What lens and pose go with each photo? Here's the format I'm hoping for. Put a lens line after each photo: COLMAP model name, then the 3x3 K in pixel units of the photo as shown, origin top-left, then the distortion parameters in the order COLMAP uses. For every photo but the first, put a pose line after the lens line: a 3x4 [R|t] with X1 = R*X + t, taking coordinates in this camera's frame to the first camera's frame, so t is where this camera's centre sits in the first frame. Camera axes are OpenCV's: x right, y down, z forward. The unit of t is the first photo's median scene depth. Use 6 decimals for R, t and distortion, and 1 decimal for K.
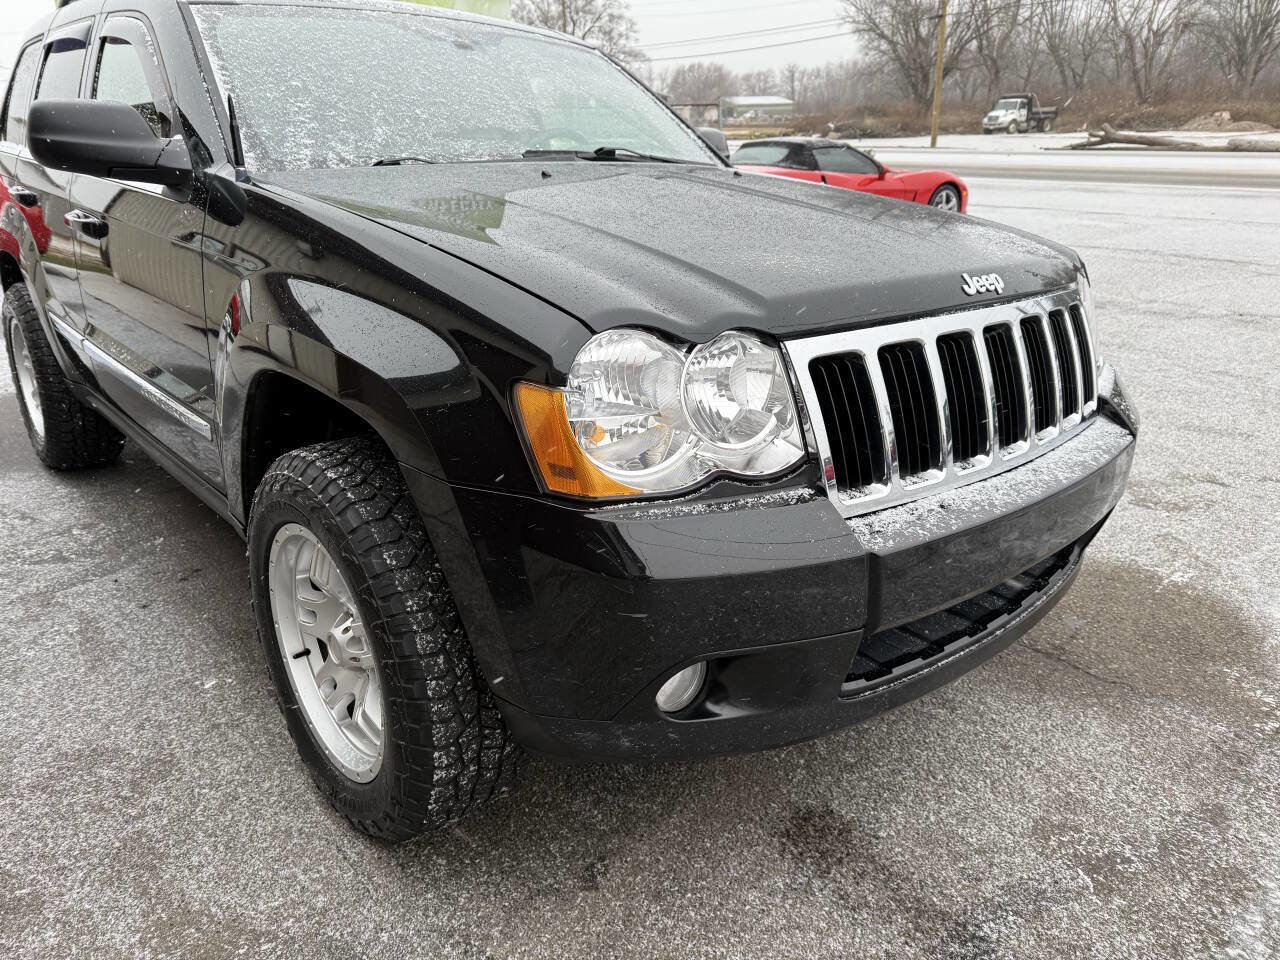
lens RADIAL K [[891.1, 0, 643.2], [0, 891.1, 477.5], [0, 0, 1]] dist [0.068770, -0.087772]
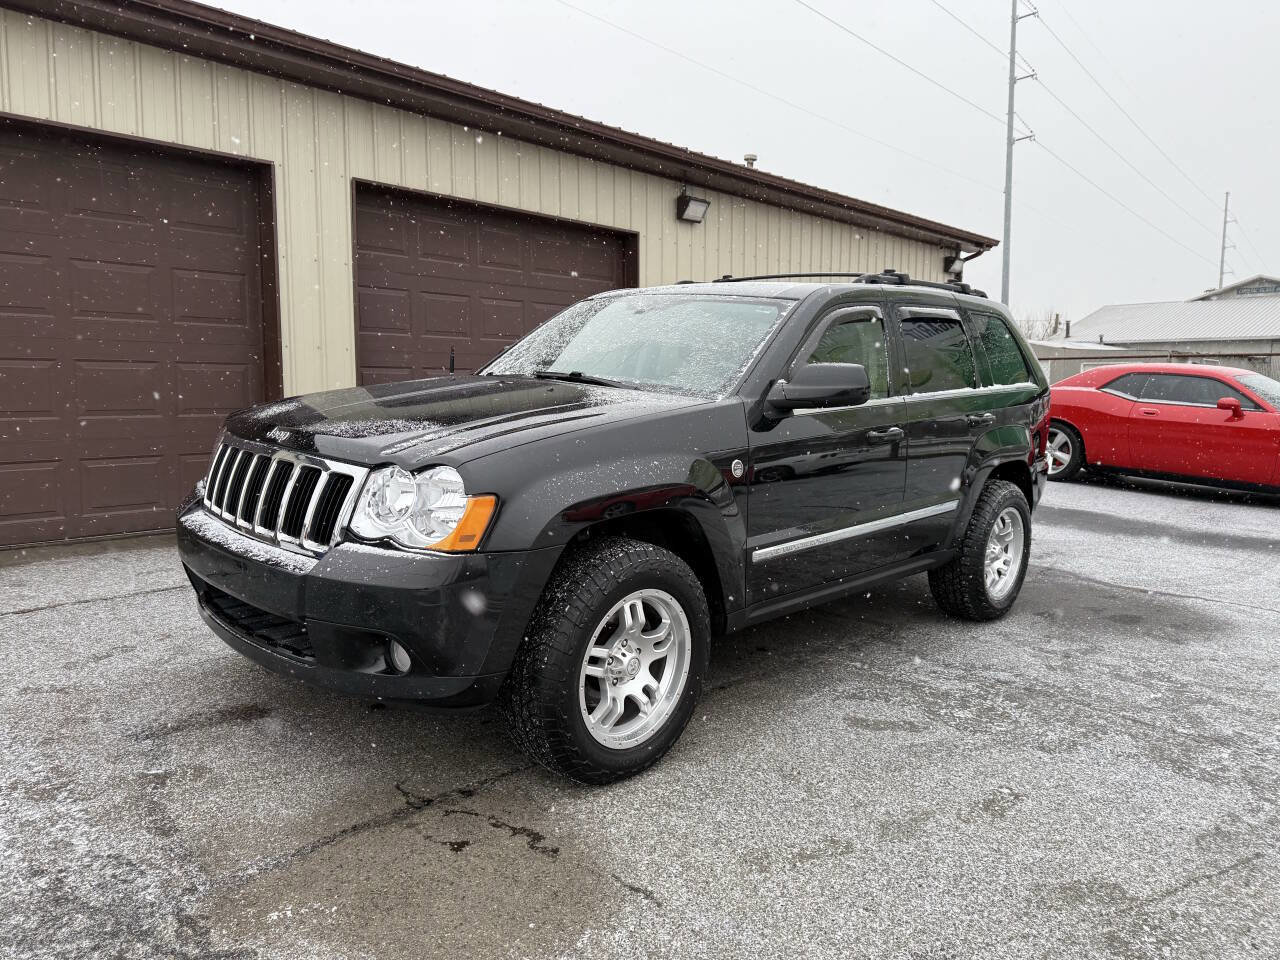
lens RADIAL K [[895.2, 0, 640.4], [0, 895.2, 470.3], [0, 0, 1]] dist [0.075517, -0.098848]
pose [[0.073694, 0.128446, -0.988975, 2.207820], [-0.375545, 0.922247, 0.091795, -0.583242], [0.923870, 0.364639, 0.116201, 1.467067]]
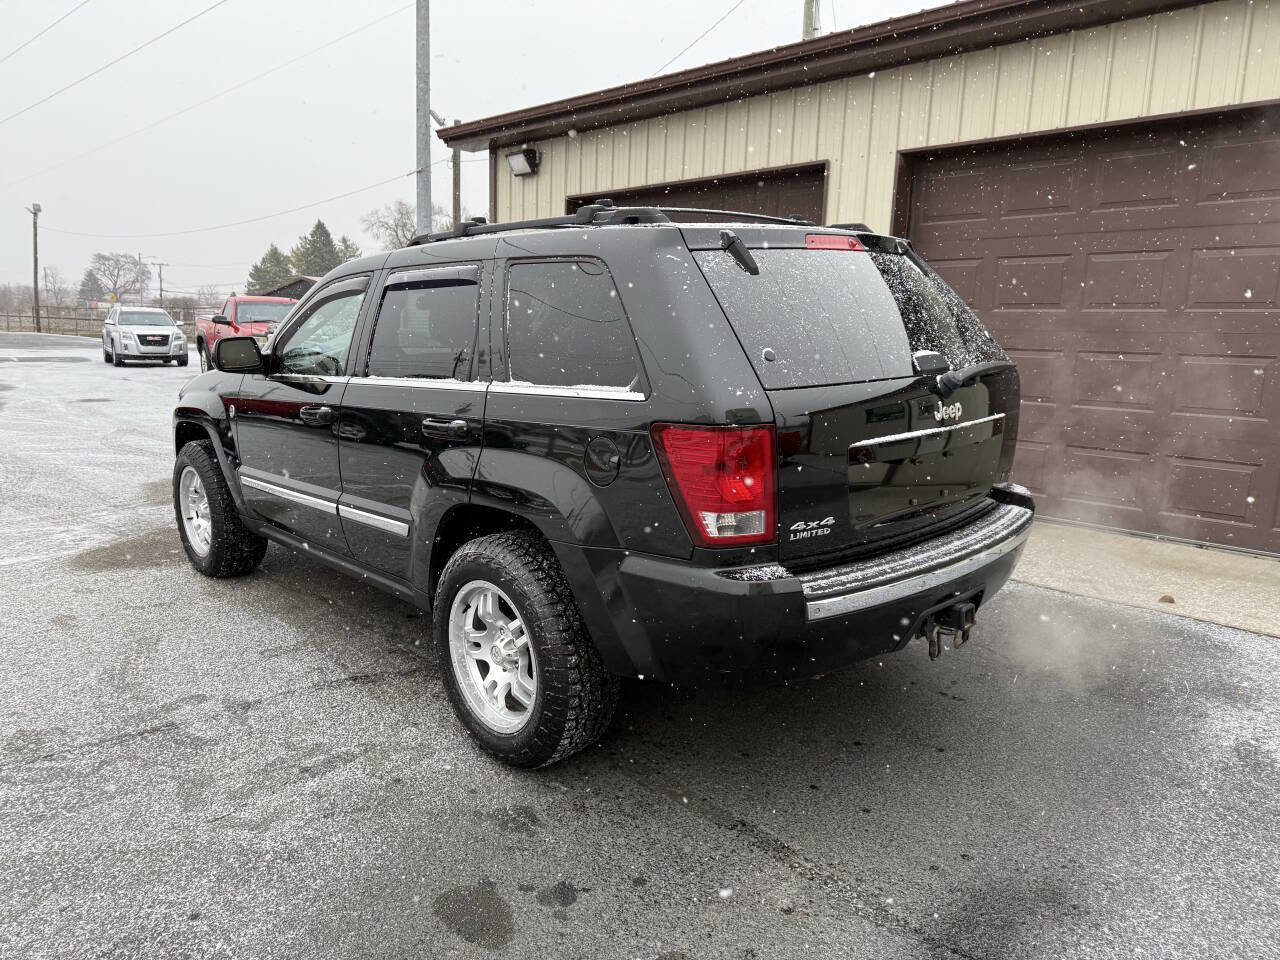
lens RADIAL K [[904.2, 0, 640.0], [0, 904.2, 480.0], [0, 0, 1]] dist [0.065447, -0.090516]
pose [[-0.999817, 0.004897, -0.018484, -1.002469], [-0.005305, 0.857667, 0.514177, -1.799678], [0.018372, 0.514181, -0.857485, 4.522210]]
